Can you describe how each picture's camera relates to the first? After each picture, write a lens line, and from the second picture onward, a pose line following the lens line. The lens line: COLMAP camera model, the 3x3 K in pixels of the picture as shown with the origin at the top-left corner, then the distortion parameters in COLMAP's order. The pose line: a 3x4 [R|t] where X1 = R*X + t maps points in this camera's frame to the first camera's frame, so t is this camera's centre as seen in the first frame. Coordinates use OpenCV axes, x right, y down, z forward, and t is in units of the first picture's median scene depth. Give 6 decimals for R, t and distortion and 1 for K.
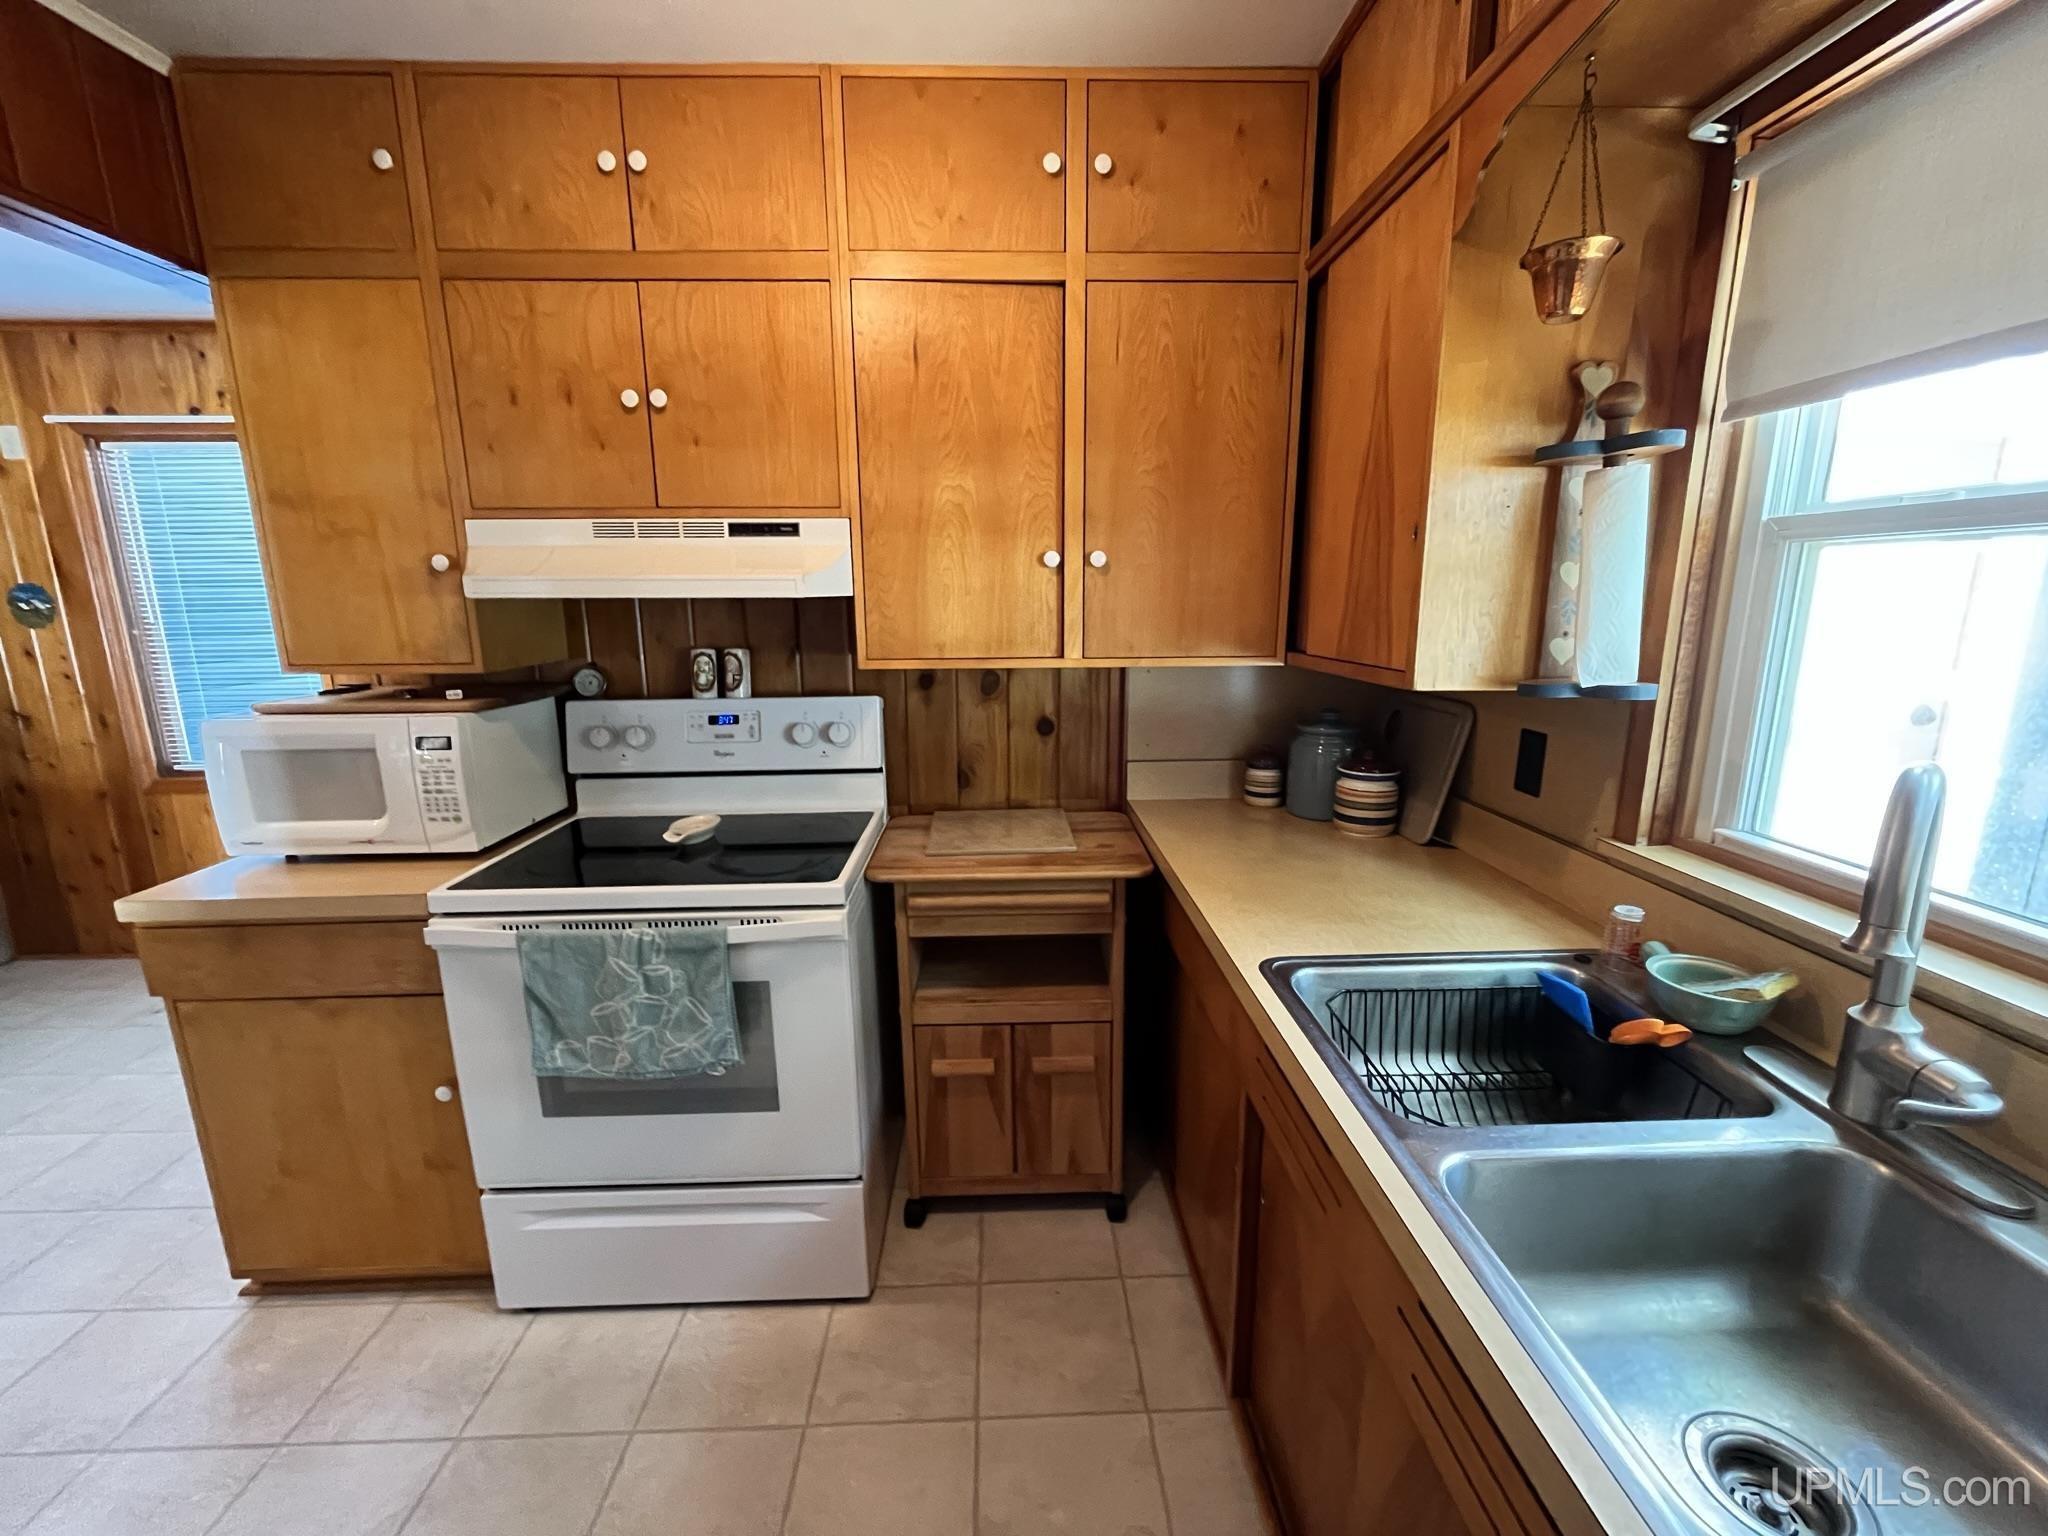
lens RADIAL K [[832.8, 0, 1020.8], [0, 832.8, 765.7], [0, 0, 1]] dist [-0.001372, -0.000392]
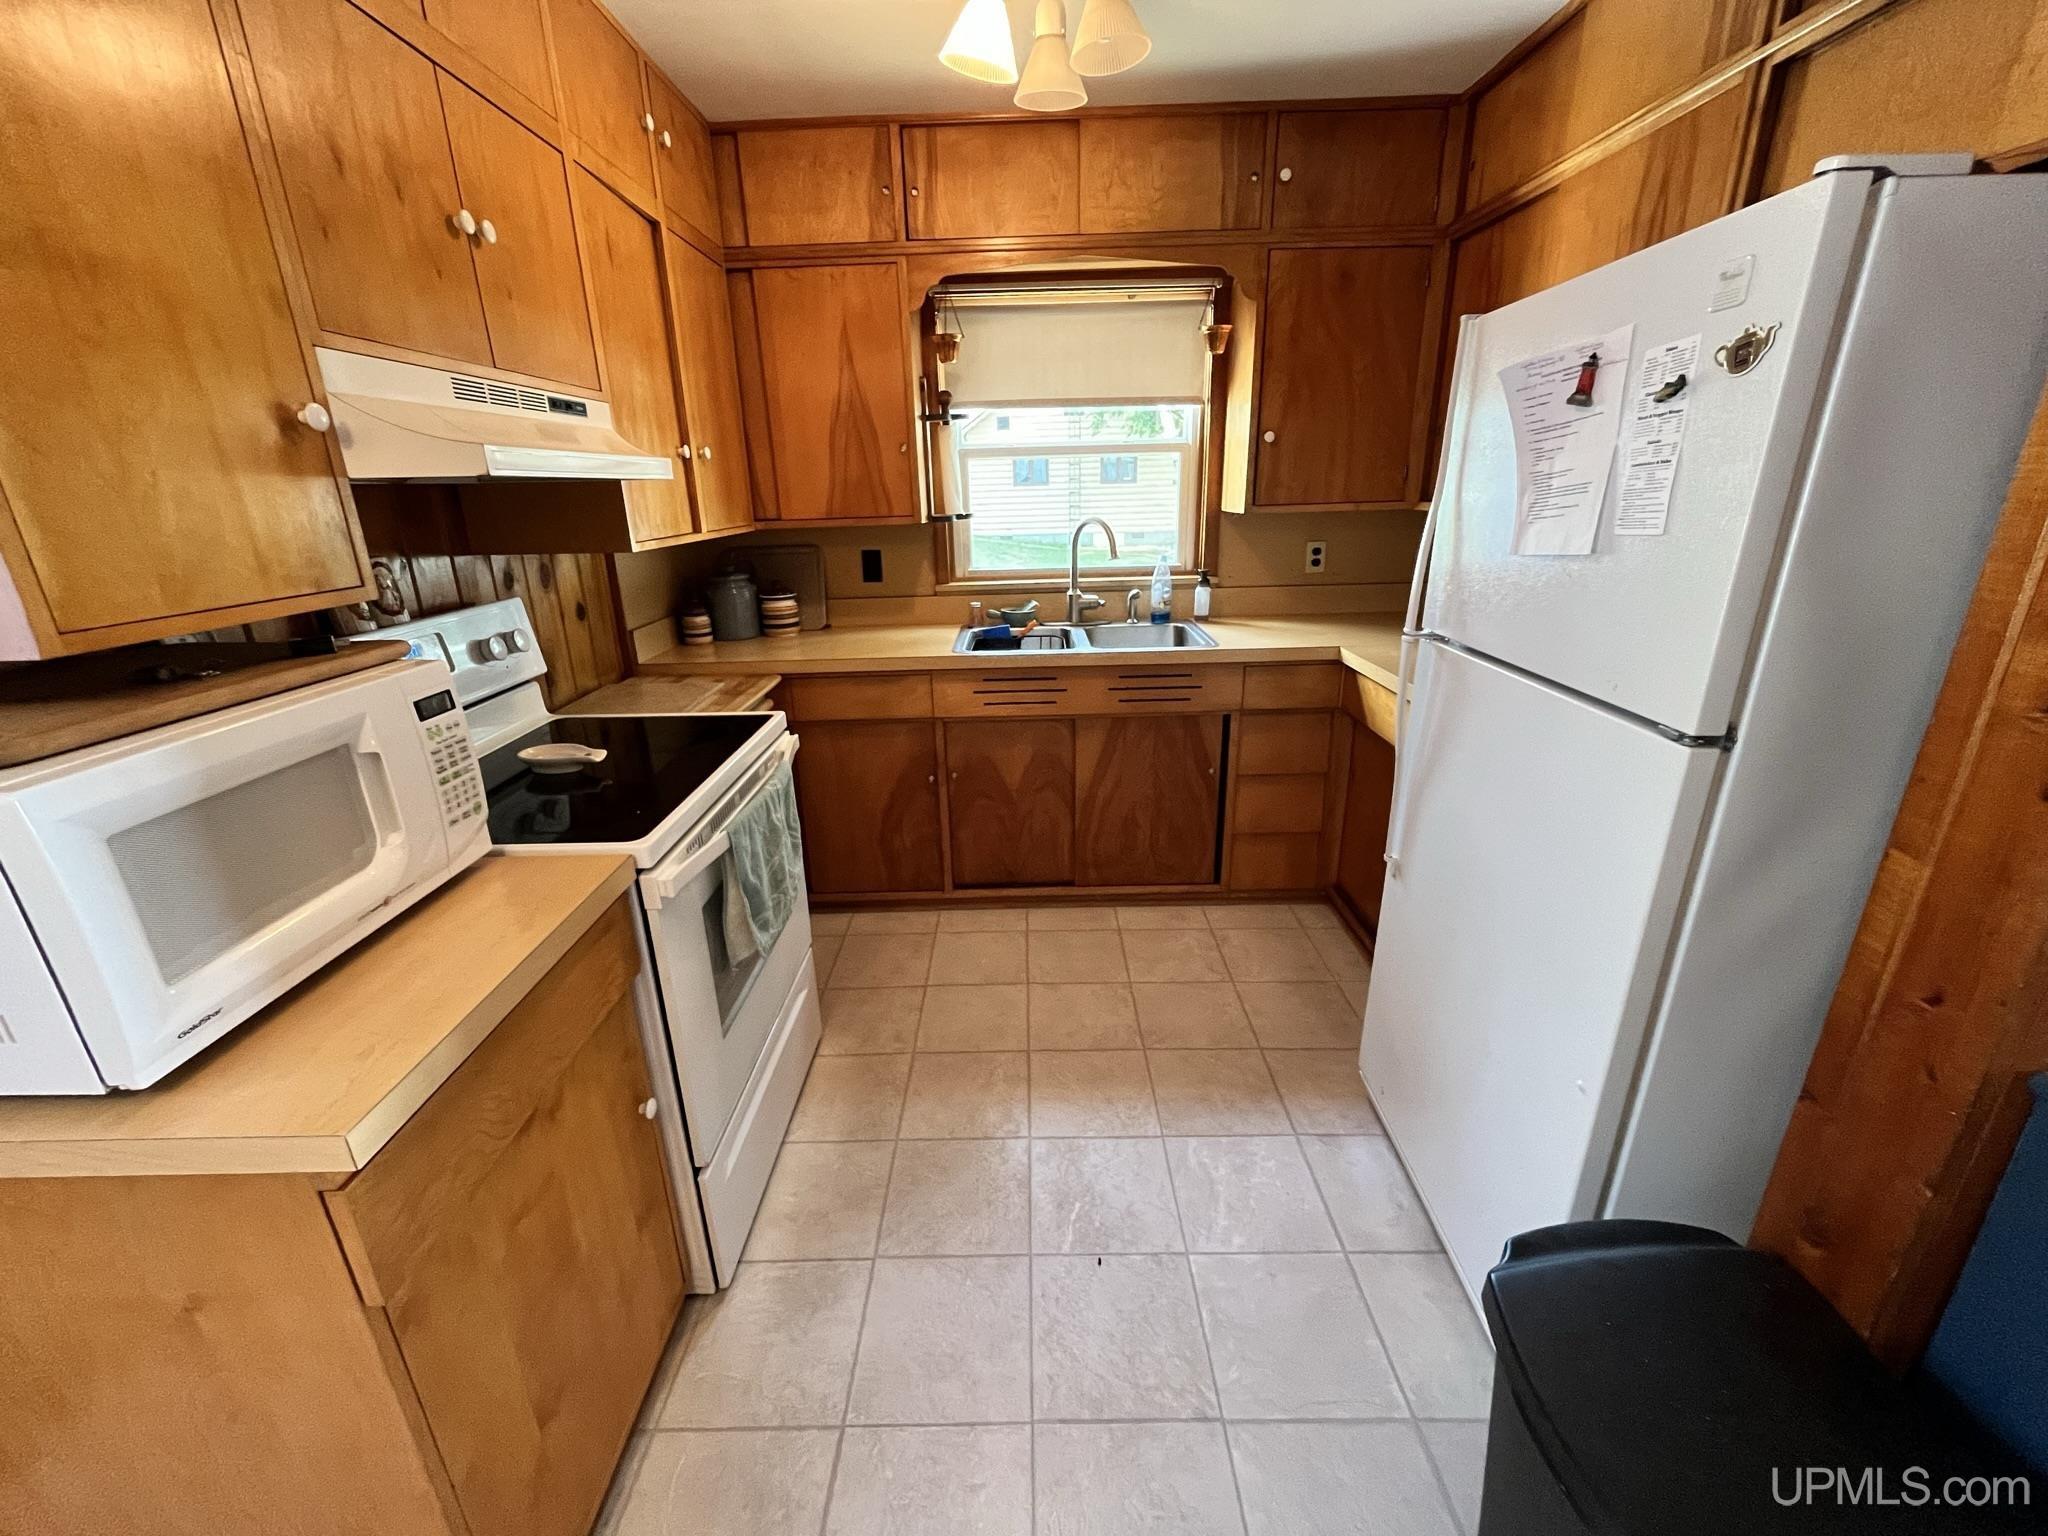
lens RADIAL K [[832.8, 0, 1020.8], [0, 832.8, 765.7], [0, 0, 1]] dist [-0.001372, -0.000392]
pose [[0.029380, -0.315598, 0.948438, -1.320200], [0.227294, 0.926100, 0.301124, -0.074447], [-0.973383, 0.206727, 0.098942, 0.491378]]
